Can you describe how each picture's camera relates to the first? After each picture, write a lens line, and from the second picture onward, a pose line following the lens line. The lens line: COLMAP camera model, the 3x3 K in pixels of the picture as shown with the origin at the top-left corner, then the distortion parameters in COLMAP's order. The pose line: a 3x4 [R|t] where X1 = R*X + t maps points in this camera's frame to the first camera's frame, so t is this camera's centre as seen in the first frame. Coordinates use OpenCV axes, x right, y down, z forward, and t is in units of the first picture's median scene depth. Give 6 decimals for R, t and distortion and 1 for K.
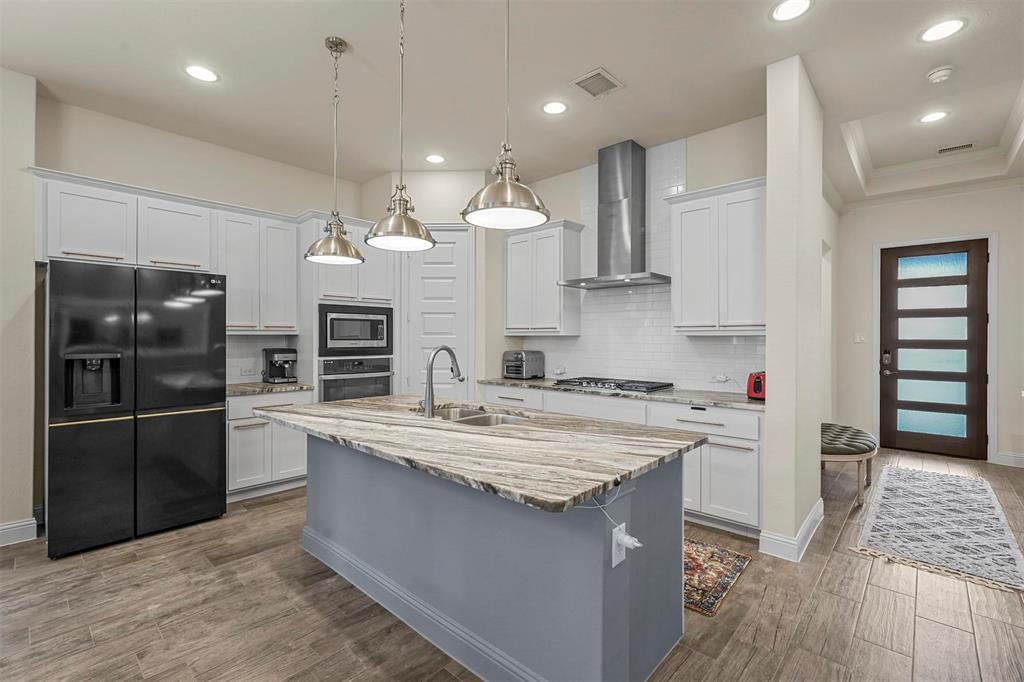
lens RADIAL K [[456.6, 0, 512.0], [0, 456.6, 341.0], [0, 0, 1]] dist [-0.009773, 0.000151]
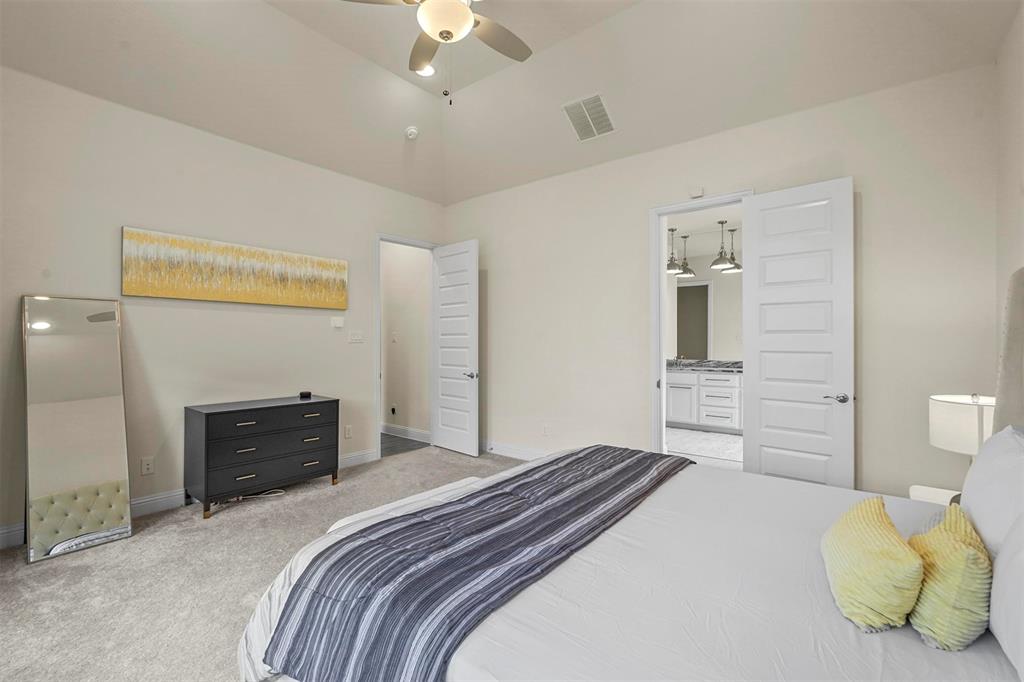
lens RADIAL K [[443.0, 0, 512.0], [0, 443.0, 341.0], [0, 0, 1]] dist [0.000217, 0.000039]
pose [[0.997954, -0.002605, 0.063876, -0.229480], [0.002724, 0.999995, -0.001774, 0.005692], [-0.063871, 0.001944, 0.997956, -0.238046]]
